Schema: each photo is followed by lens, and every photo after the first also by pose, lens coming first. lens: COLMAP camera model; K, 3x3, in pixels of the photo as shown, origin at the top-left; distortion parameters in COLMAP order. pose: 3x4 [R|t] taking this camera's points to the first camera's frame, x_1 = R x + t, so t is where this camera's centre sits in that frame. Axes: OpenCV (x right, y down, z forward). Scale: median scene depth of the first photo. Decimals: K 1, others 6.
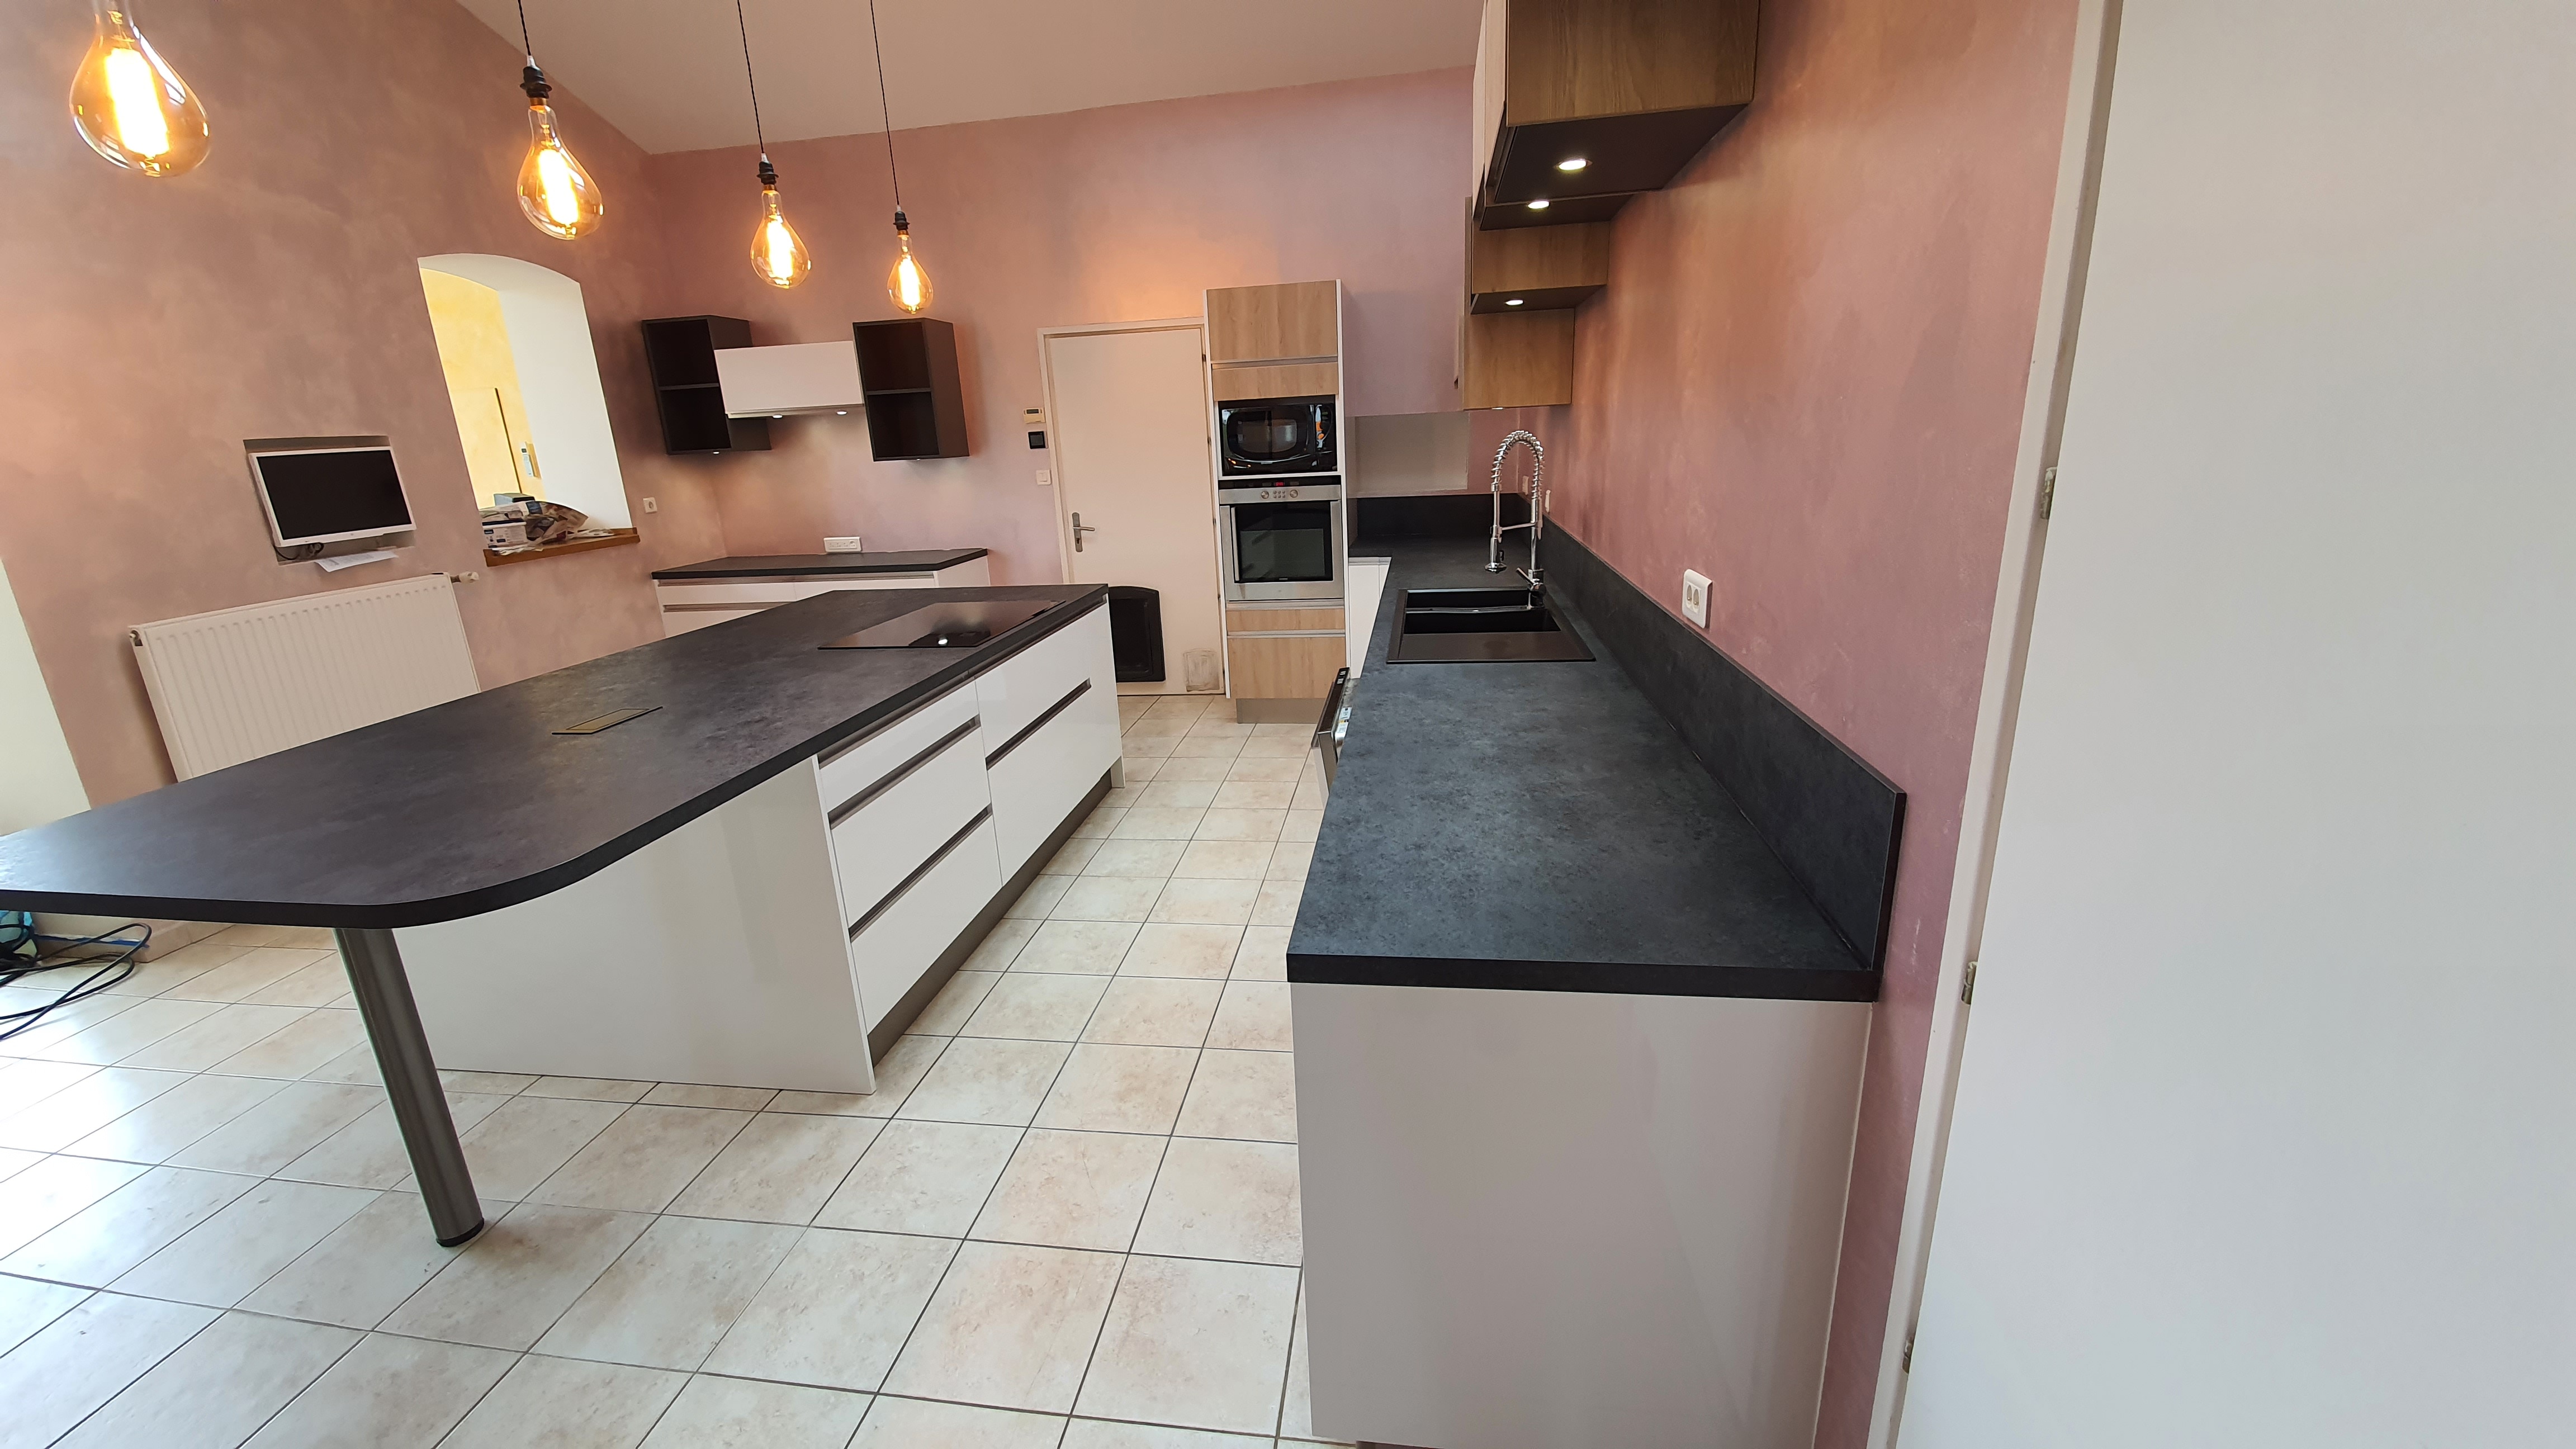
lens RADIAL K [[1010.2, 0, 1272.0], [0, 1010.2, 726.1], [0, 0, 1]] dist [0.003206, -0.012685]
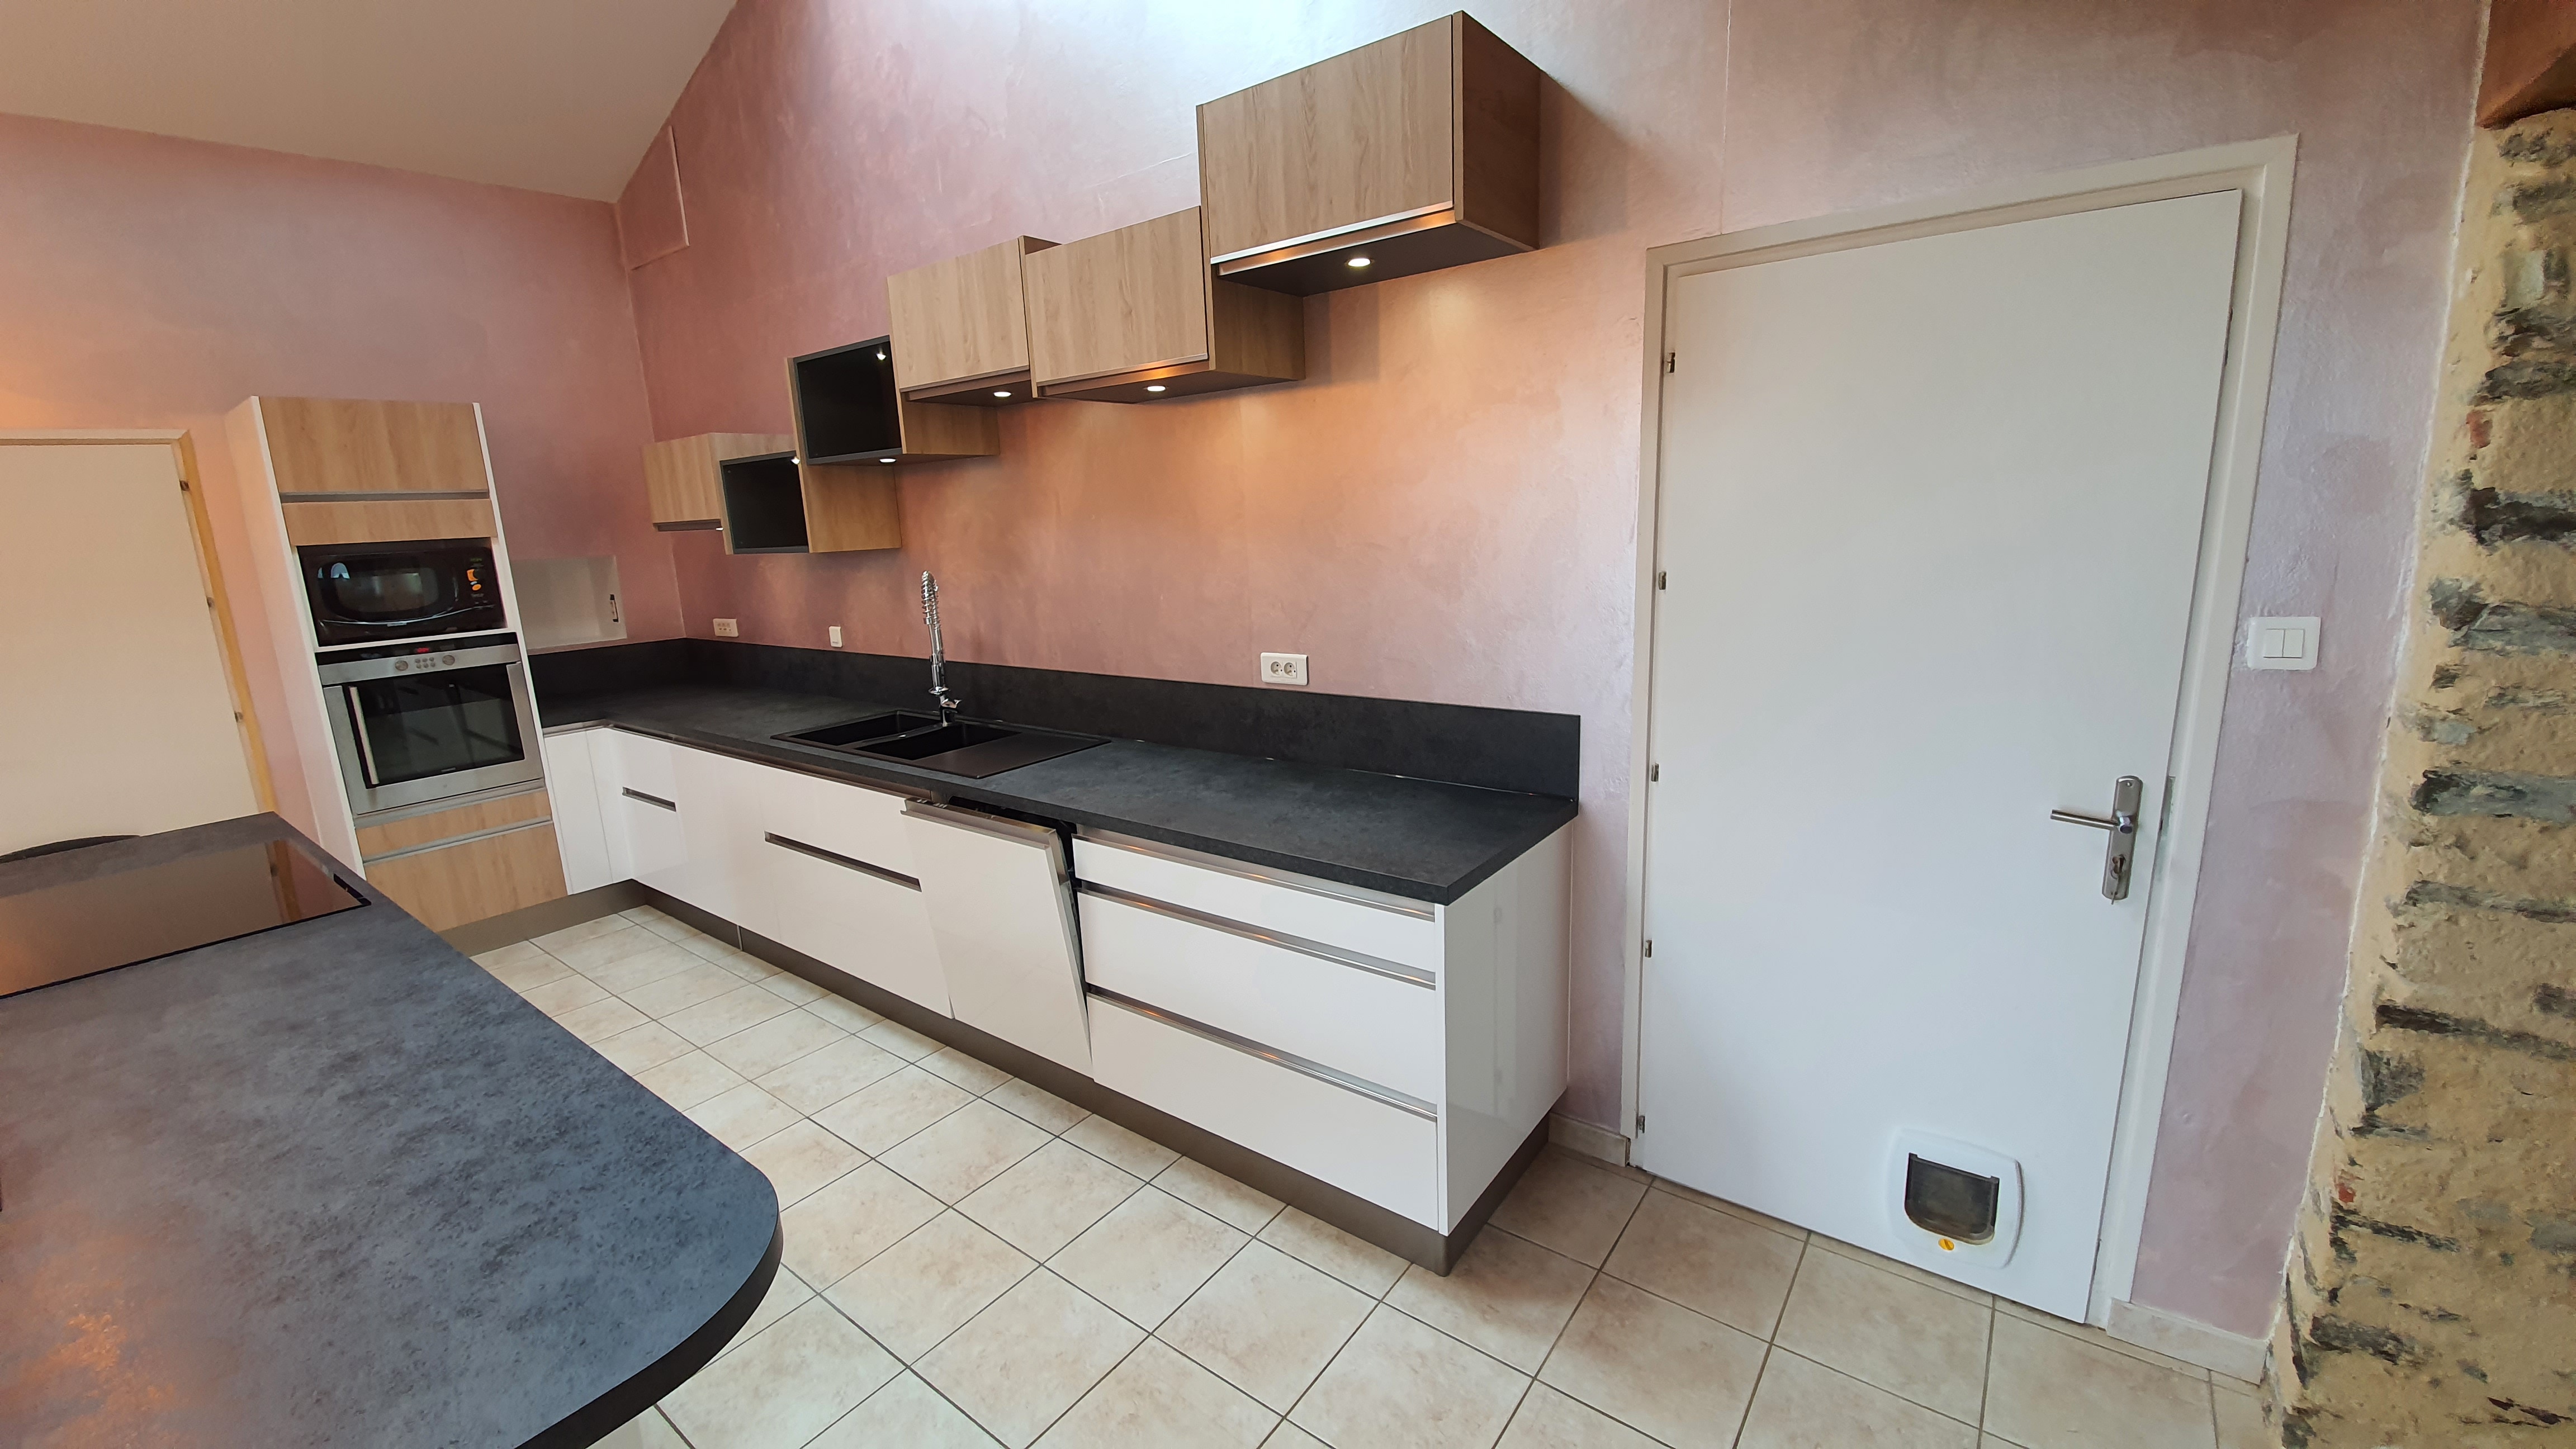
lens RADIAL K [[1010.2, 0, 1278.8], [0, 1010.2, 724.2], [0, 0, 1]] dist [0.003206, -0.012685]
pose [[0.482851, -0.156723, 0.861564, -0.347889], [0.266806, 0.963407, 0.025722, -0.031904], [-0.834068, 0.217450, 0.506997, 0.085806]]
